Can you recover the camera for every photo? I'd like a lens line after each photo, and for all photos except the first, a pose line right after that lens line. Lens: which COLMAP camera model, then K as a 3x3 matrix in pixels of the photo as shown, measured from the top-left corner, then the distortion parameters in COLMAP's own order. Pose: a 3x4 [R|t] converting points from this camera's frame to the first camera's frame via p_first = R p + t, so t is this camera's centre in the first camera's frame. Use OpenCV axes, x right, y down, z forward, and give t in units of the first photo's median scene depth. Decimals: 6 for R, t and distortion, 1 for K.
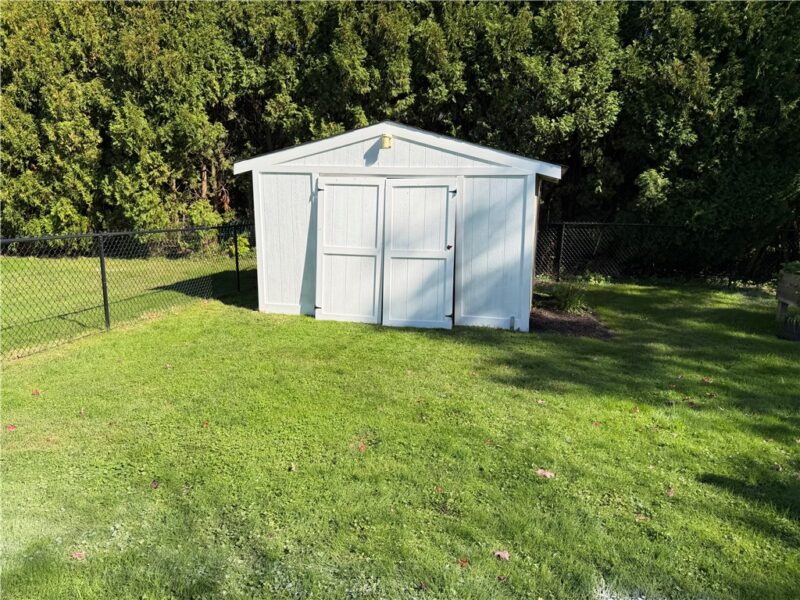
lens RADIAL K [[571.5, 0, 401.1], [0, 571.5, 303.8], [0, 0, 1]] dist [0.021857, -0.014632]
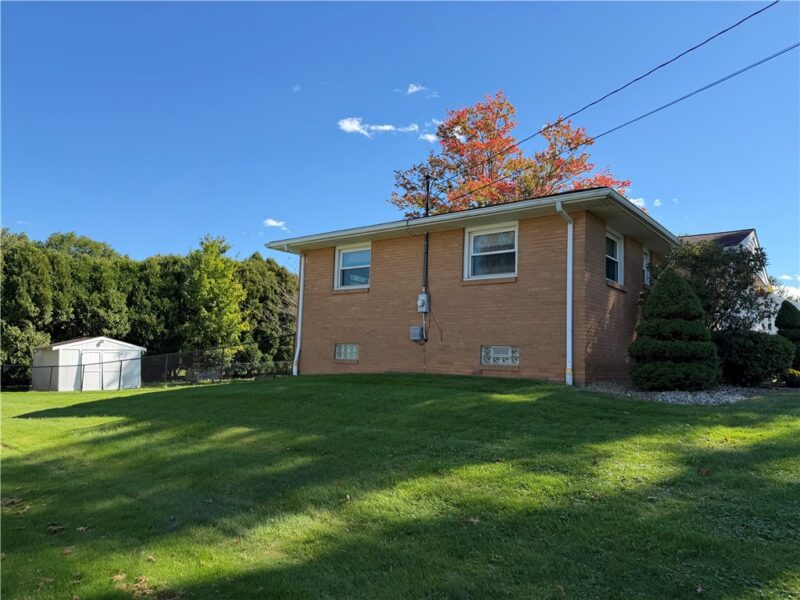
lens RADIAL K [[571.5, 0, 401.2], [0, 571.5, 301.8], [0, 0, 1]] dist [0.021857, -0.014632]
pose [[0.474207, 0.073692, 0.877324, -1.662716], [0.176131, 0.968406, -0.176543, 0.331151], [-0.862615, 0.238242, 0.446246, -1.686980]]
